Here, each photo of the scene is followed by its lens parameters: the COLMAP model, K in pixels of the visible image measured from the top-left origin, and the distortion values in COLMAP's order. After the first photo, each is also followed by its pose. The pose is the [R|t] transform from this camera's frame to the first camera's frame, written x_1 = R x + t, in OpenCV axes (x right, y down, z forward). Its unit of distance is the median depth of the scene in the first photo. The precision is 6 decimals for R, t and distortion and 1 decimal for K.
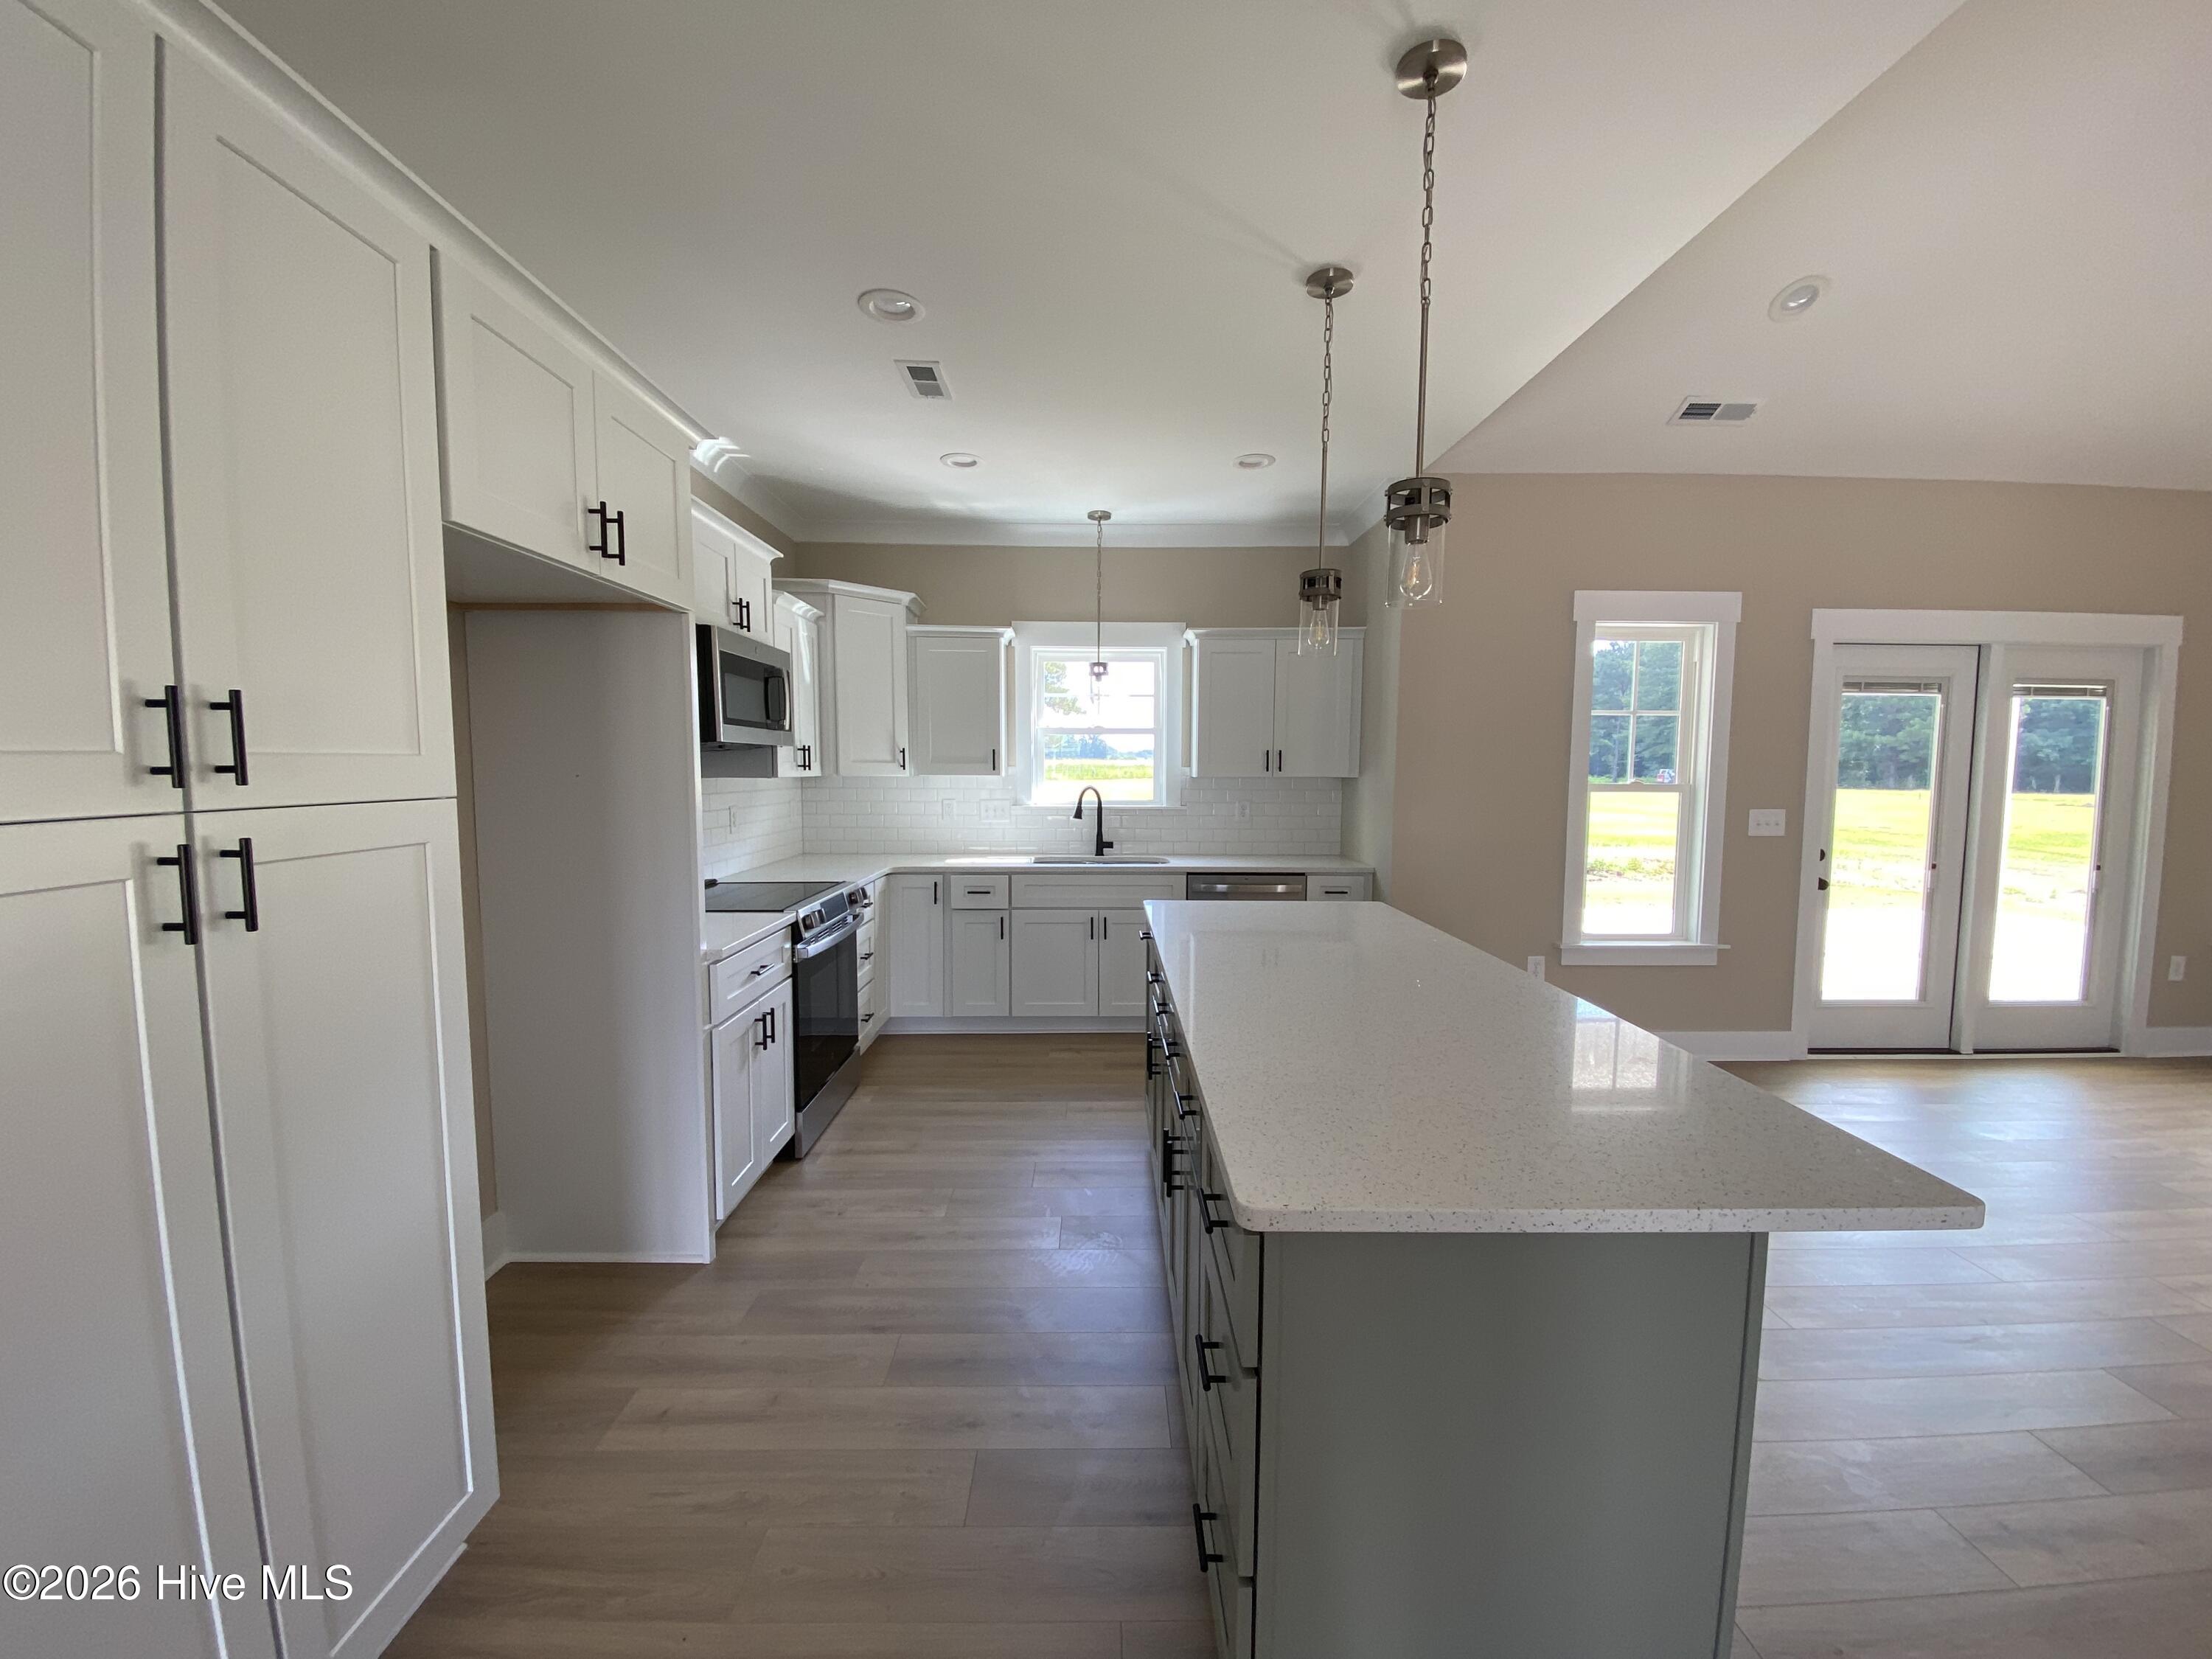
lens RADIAL K [[890.3, 0, 1109.3], [0, 890.3, 833.7], [0, 0, 1]] dist [0.043494, -0.034436]
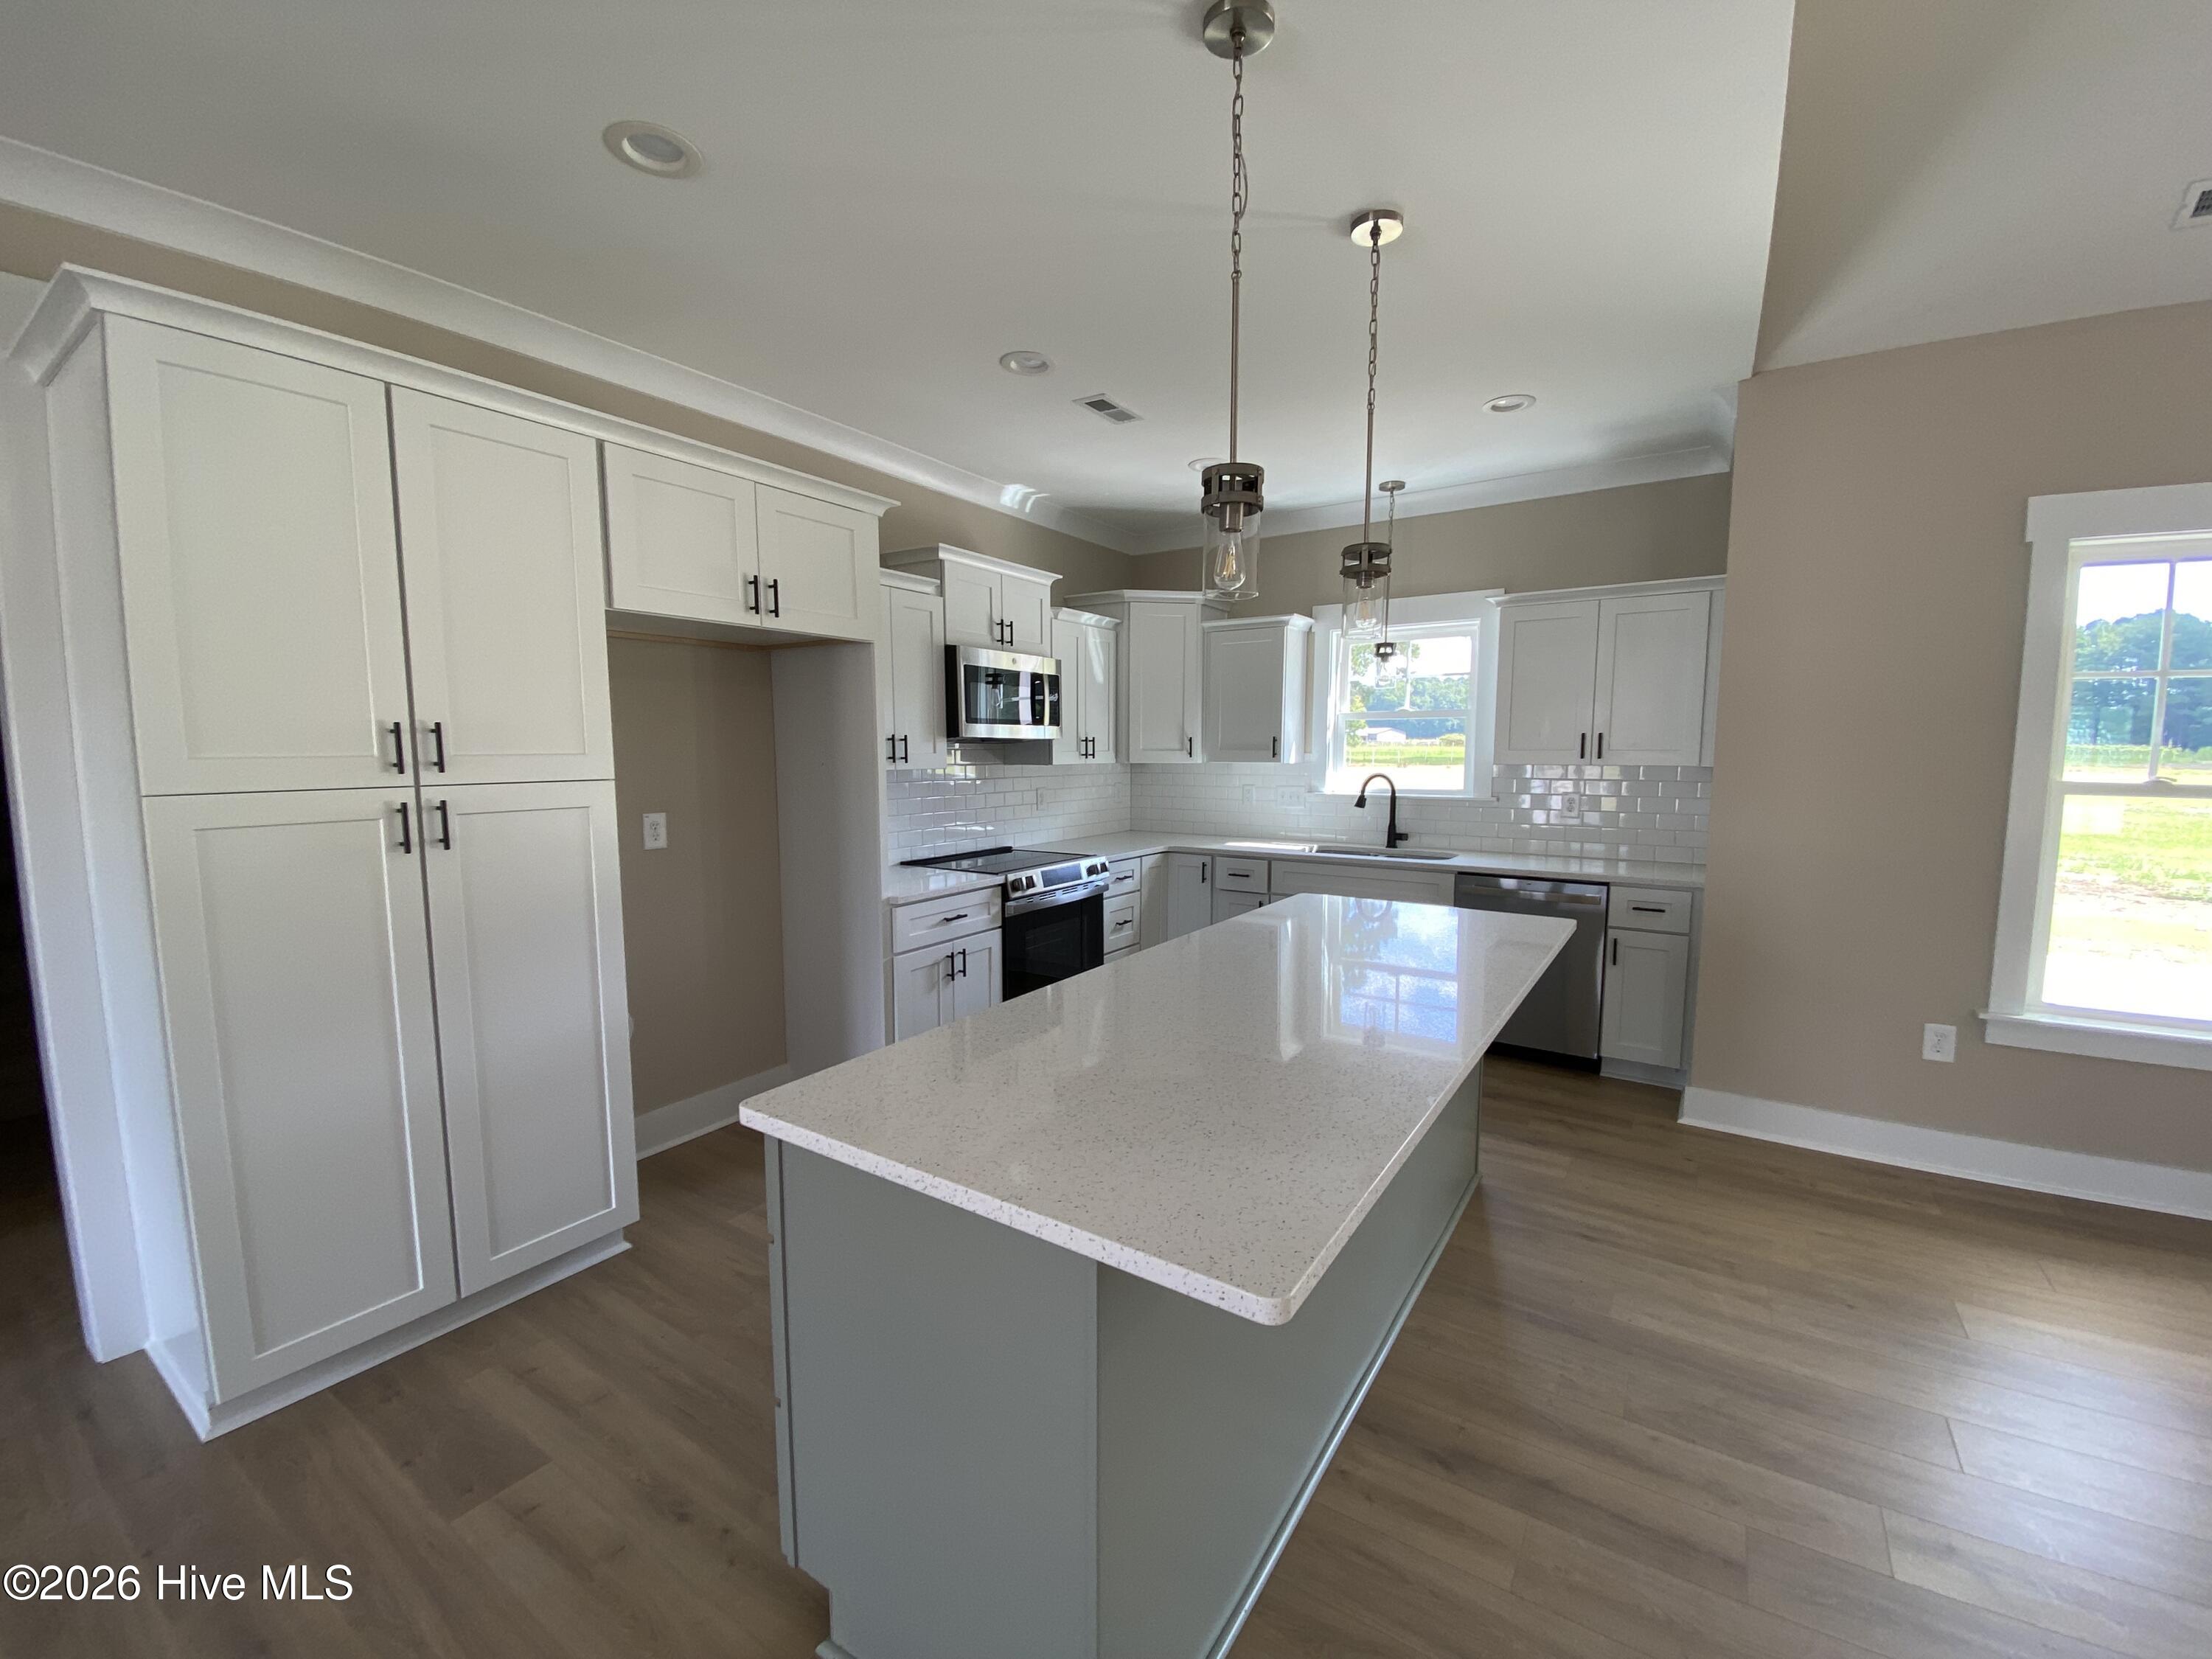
lens RADIAL K [[890.3, 0, 1109.3], [0, 890.3, 833.7], [0, 0, 1]] dist [0.043494, -0.034436]
pose [[0.827770, 0.050791, -0.558763, 0.319202], [-0.039412, 0.998698, 0.032393, -0.010565], [0.559681, -0.004792, 0.828694, 0.052998]]
